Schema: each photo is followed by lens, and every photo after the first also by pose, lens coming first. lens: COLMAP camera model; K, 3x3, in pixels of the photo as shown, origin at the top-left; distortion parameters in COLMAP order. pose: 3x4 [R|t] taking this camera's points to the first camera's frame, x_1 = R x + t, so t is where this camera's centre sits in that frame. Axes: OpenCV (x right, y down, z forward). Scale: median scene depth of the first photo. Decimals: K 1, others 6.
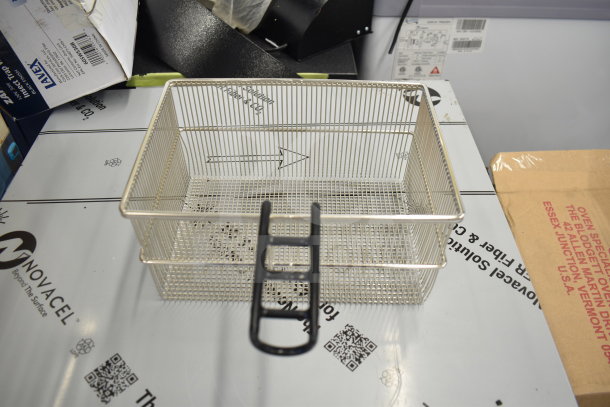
lens RADIAL K [[479.6, 0, 305.0], [0, 479.6, 203.5], [0, 0, 1]] dist [-0.092506, 0.001694]
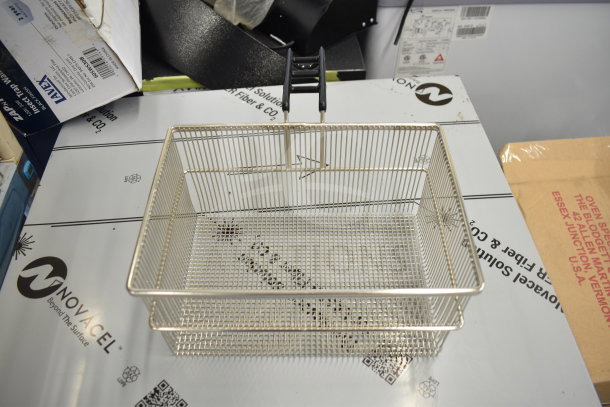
lens RADIAL K [[479.6, 0, 305.0], [0, 479.6, 203.5], [0, 0, 1]] dist [-0.092506, 0.001694]
pose [[0.998839, -0.043620, 0.020450, -0.061254], [0.042124, 0.996755, 0.068600, -0.081927], [-0.023375, -0.067658, 0.997435, -0.009840]]
